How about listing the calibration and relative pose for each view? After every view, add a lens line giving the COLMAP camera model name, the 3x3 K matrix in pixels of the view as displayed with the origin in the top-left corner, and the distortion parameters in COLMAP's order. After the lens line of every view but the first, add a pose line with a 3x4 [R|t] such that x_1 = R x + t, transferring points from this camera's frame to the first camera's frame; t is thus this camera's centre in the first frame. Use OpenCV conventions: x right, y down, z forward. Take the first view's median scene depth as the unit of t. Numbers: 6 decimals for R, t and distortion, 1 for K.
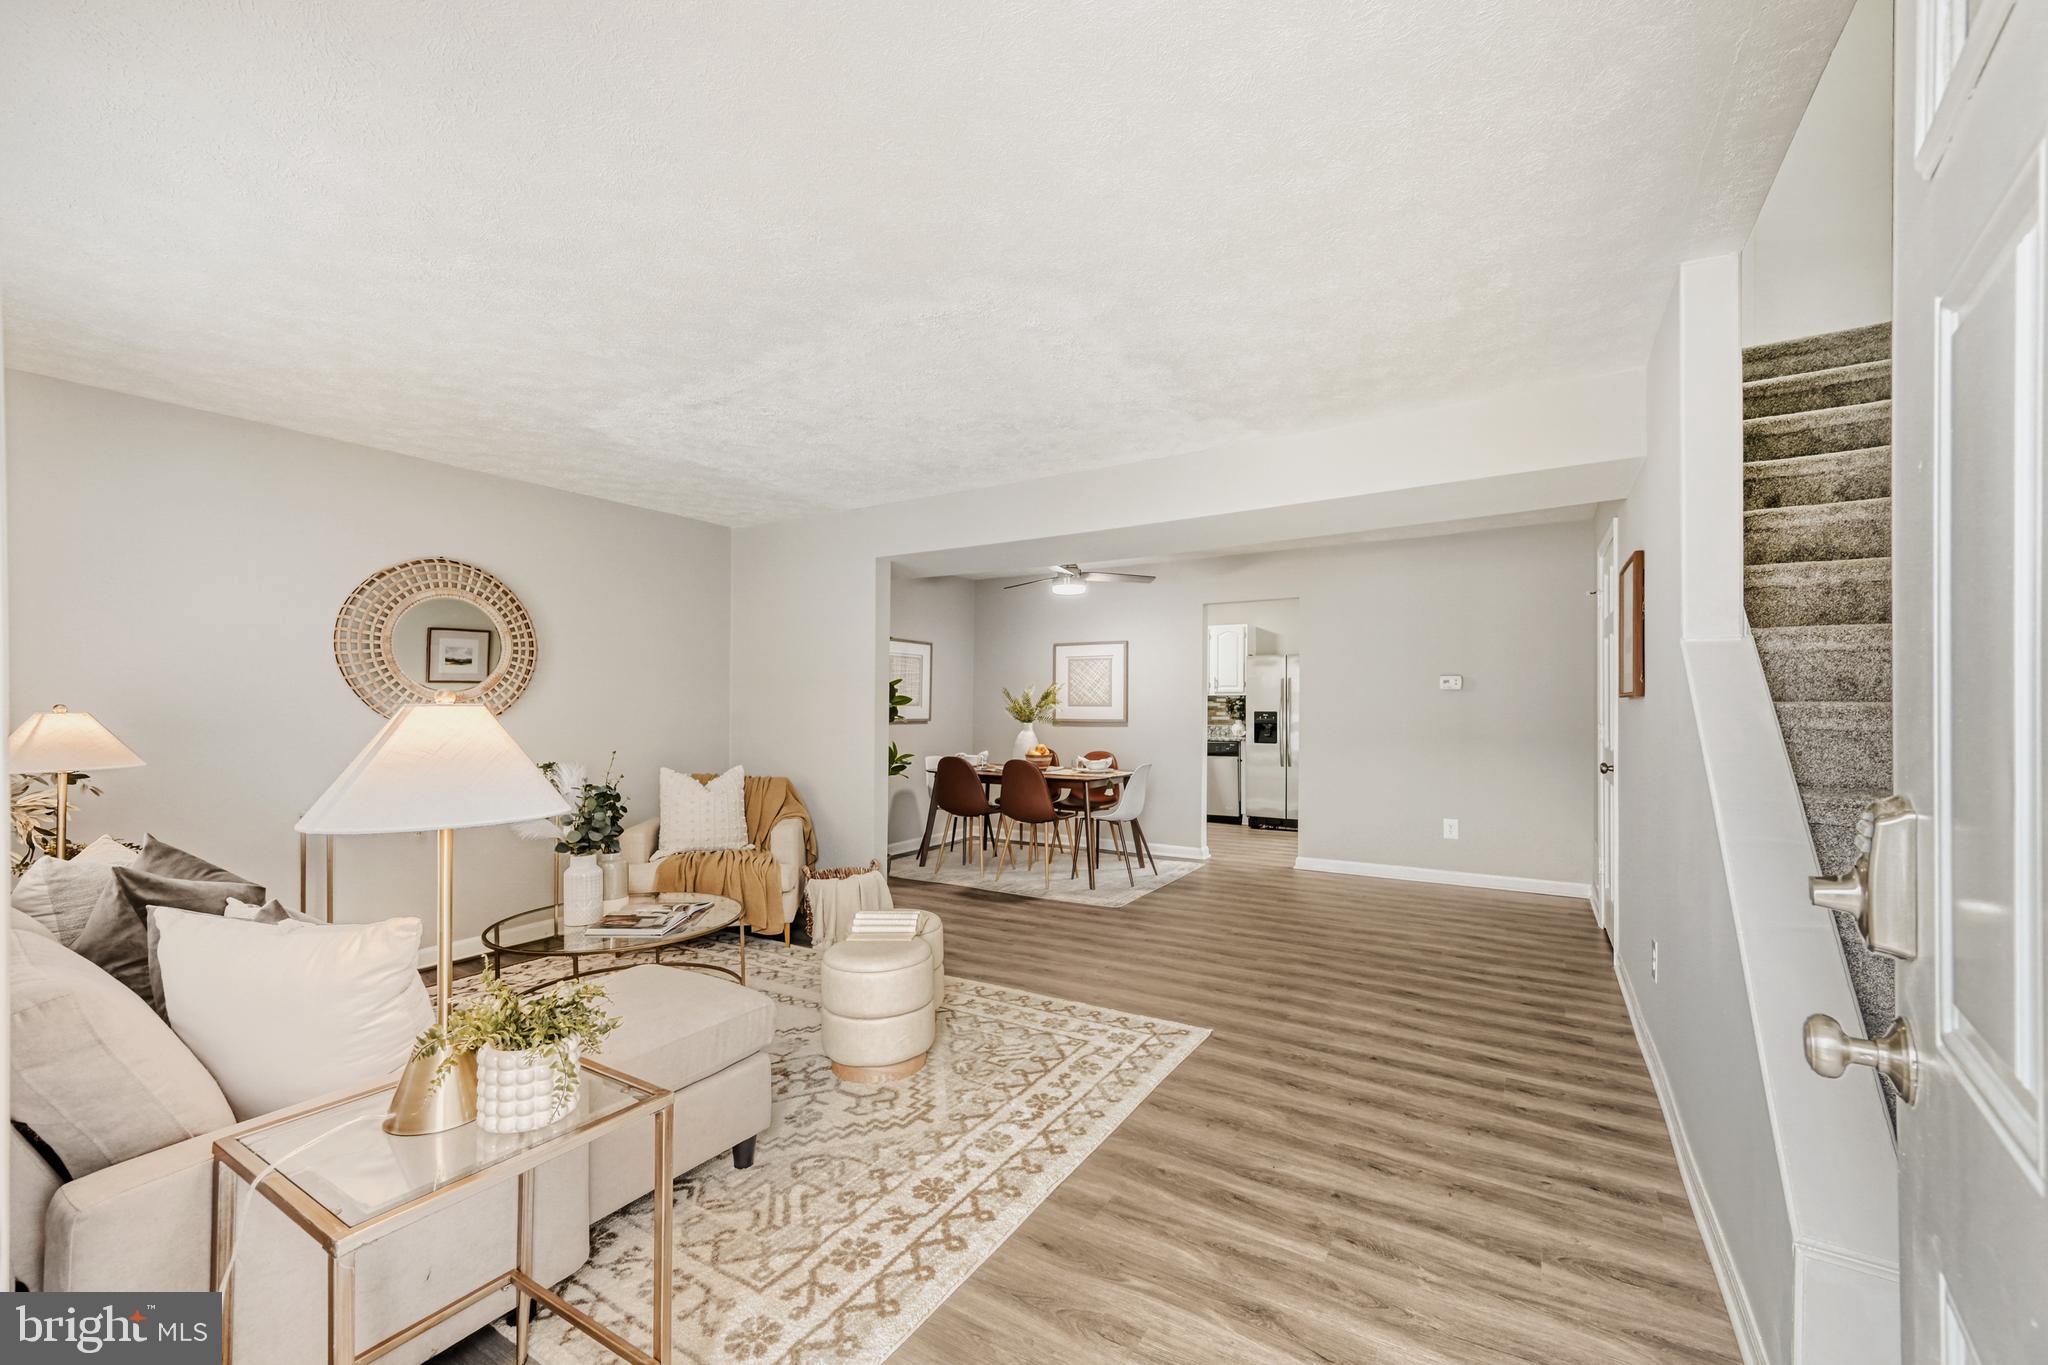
lens RADIAL K [[829.9, 0, 1003.1], [0, 829.9, 705.2], [0, 0, 1]] dist [0.001992, 0.001449]
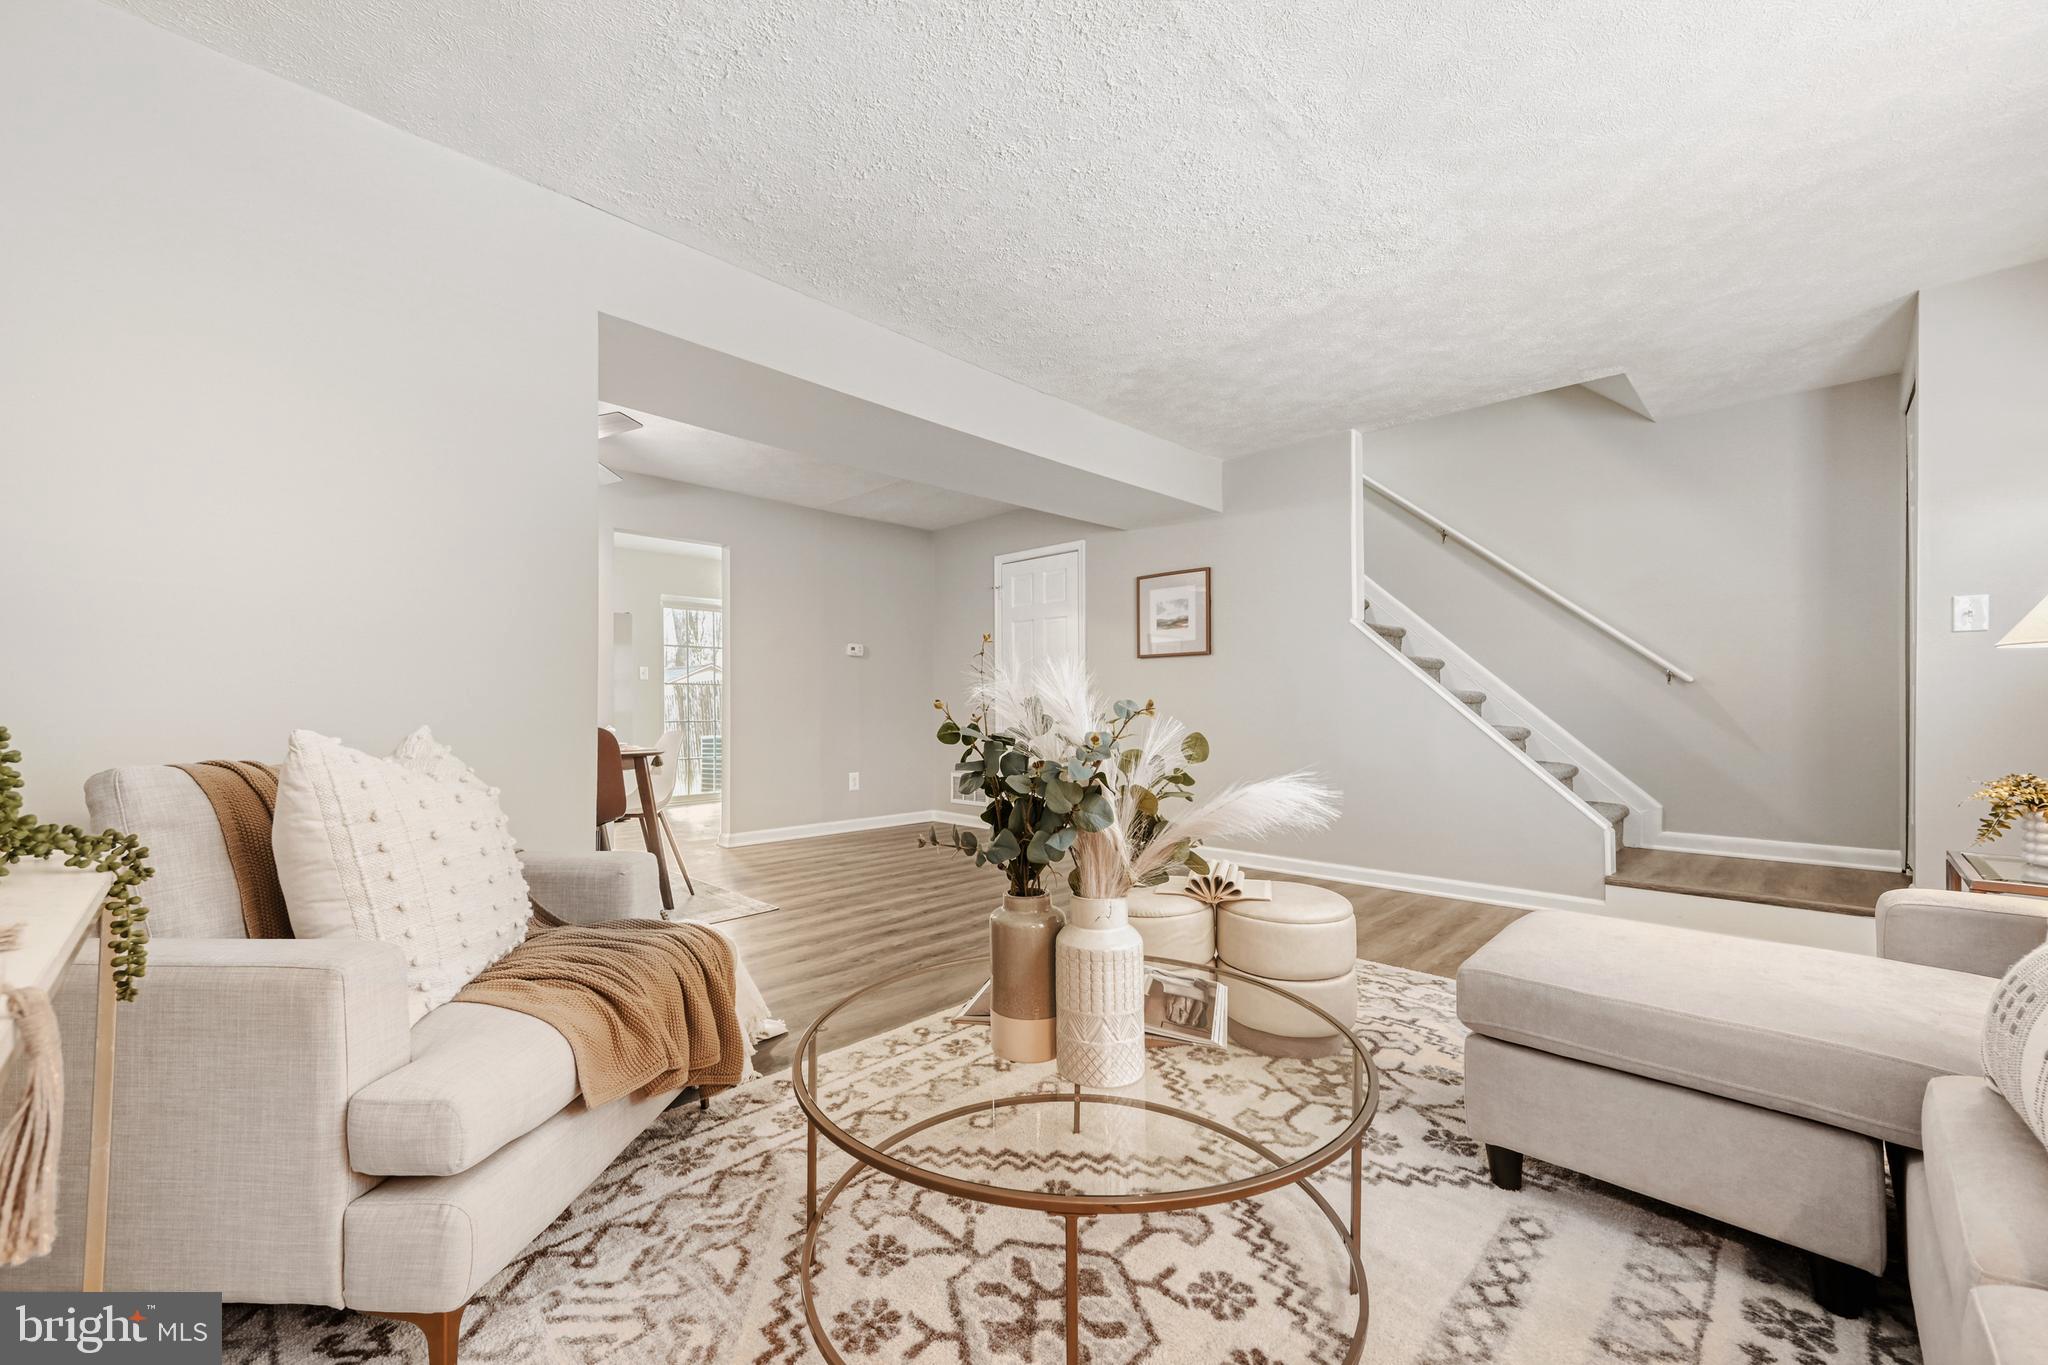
lens RADIAL K [[829.9, 0, 1033.8], [0, 829.9, 703.6], [0, 0, 1]] dist [0.001992, 0.001449]
pose [[0.195779, 0.007751, 0.980617, -0.658424], [0.006540, 0.999936, -0.009209, 0.074628], [-0.980626, 0.008216, 0.195716, 0.715268]]
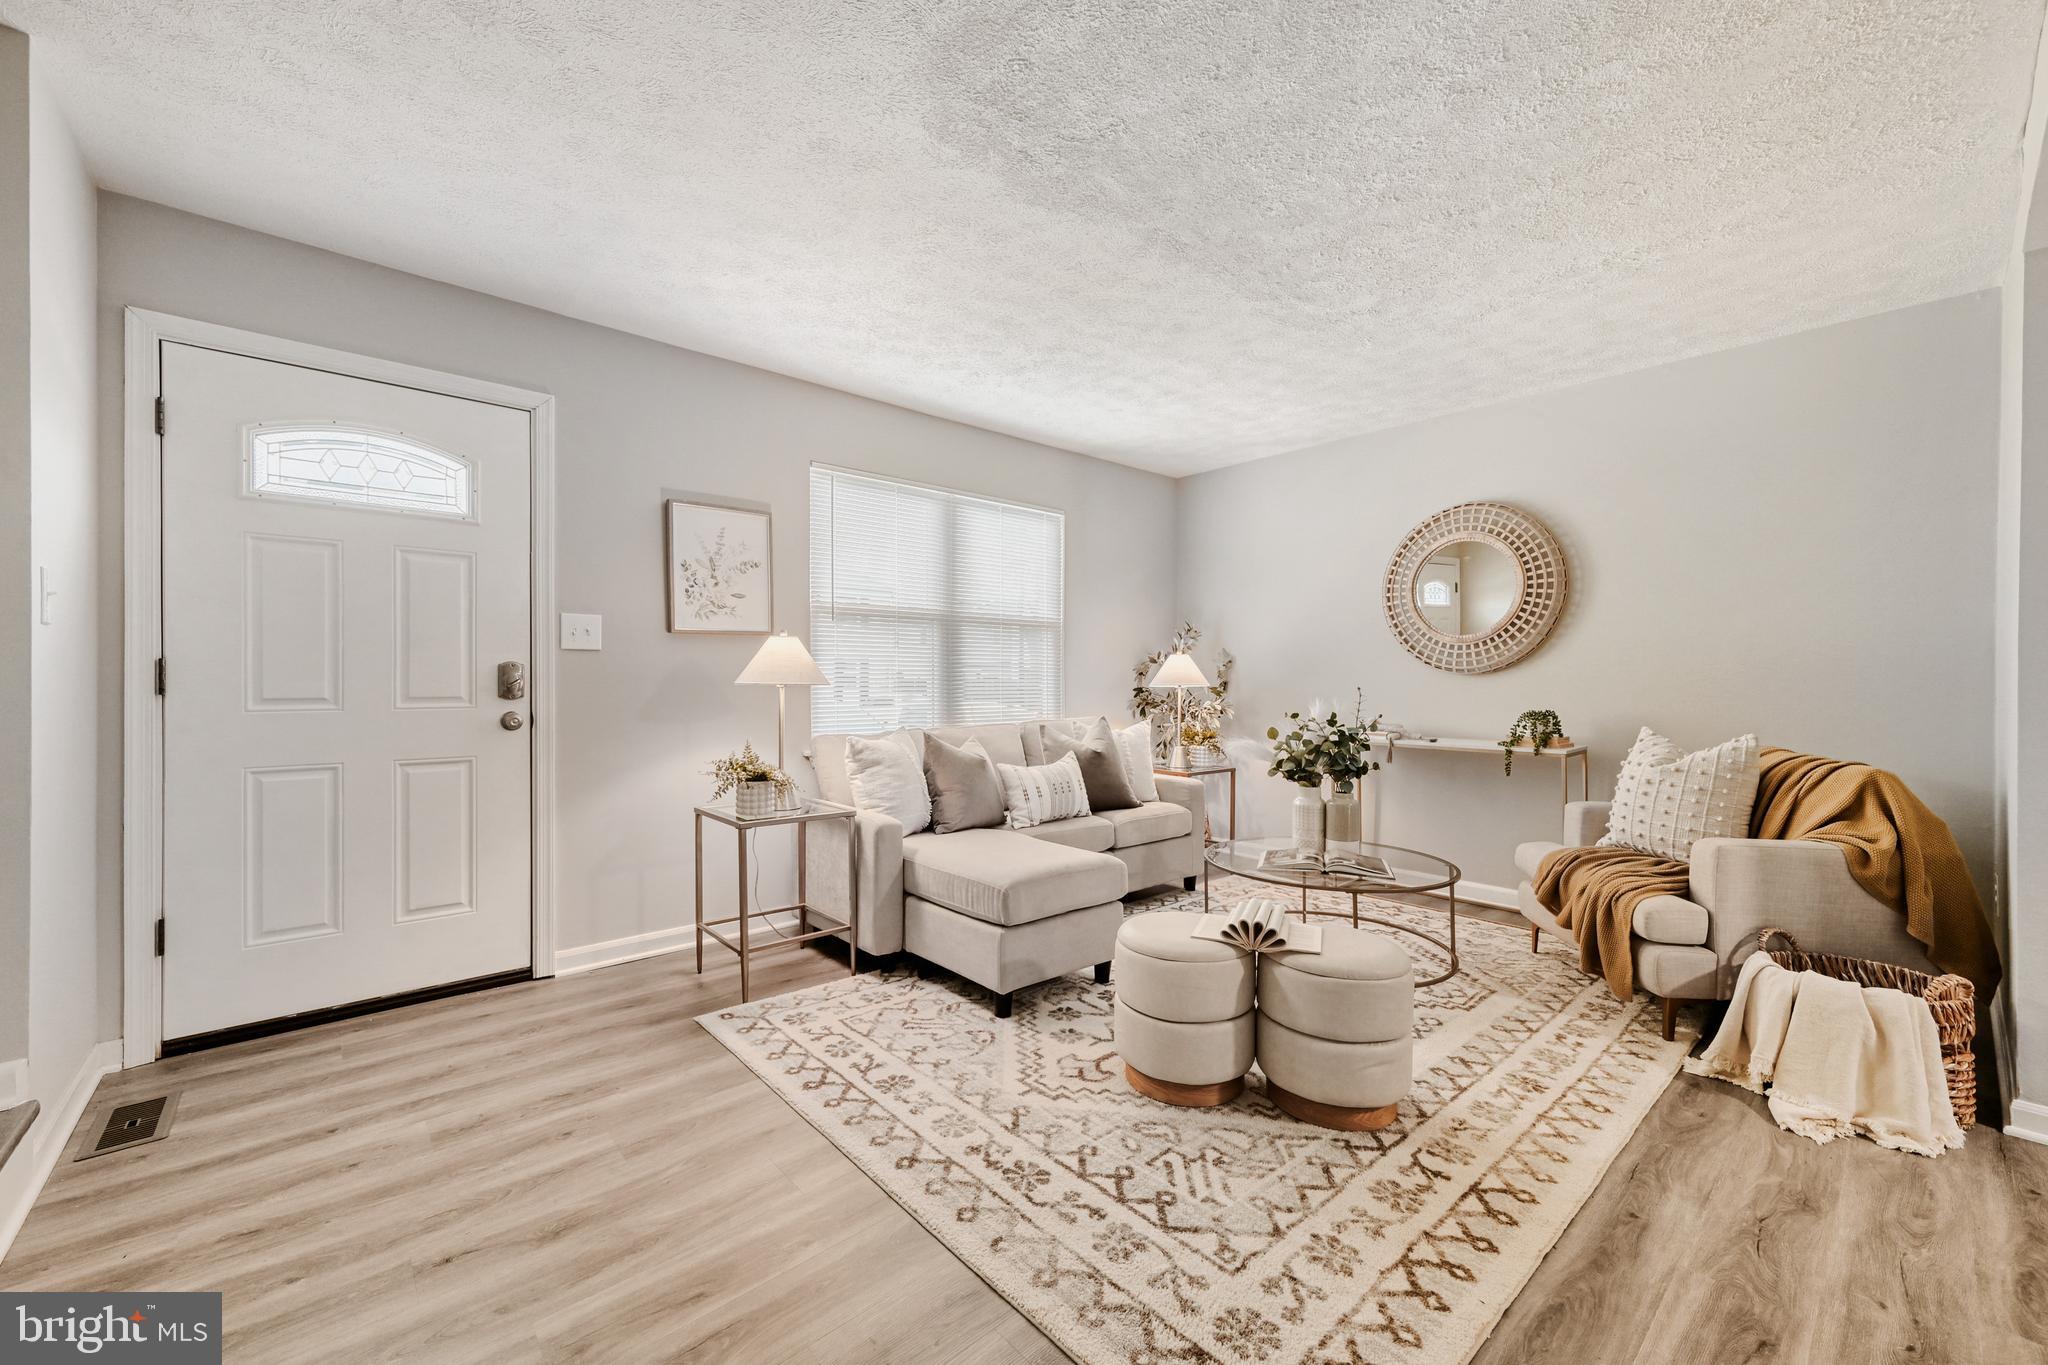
lens RADIAL K [[829.9, 0, 1021.4], [0, 829.9, 677.7], [0, 0, 1]] dist [0.001992, 0.001449]
pose [[-0.290557, -0.000811, -0.956857, 0.427176], [-0.003466, 0.999994, 0.000205, 0.036156], [0.956851, 0.003376, -0.290558, 0.715753]]
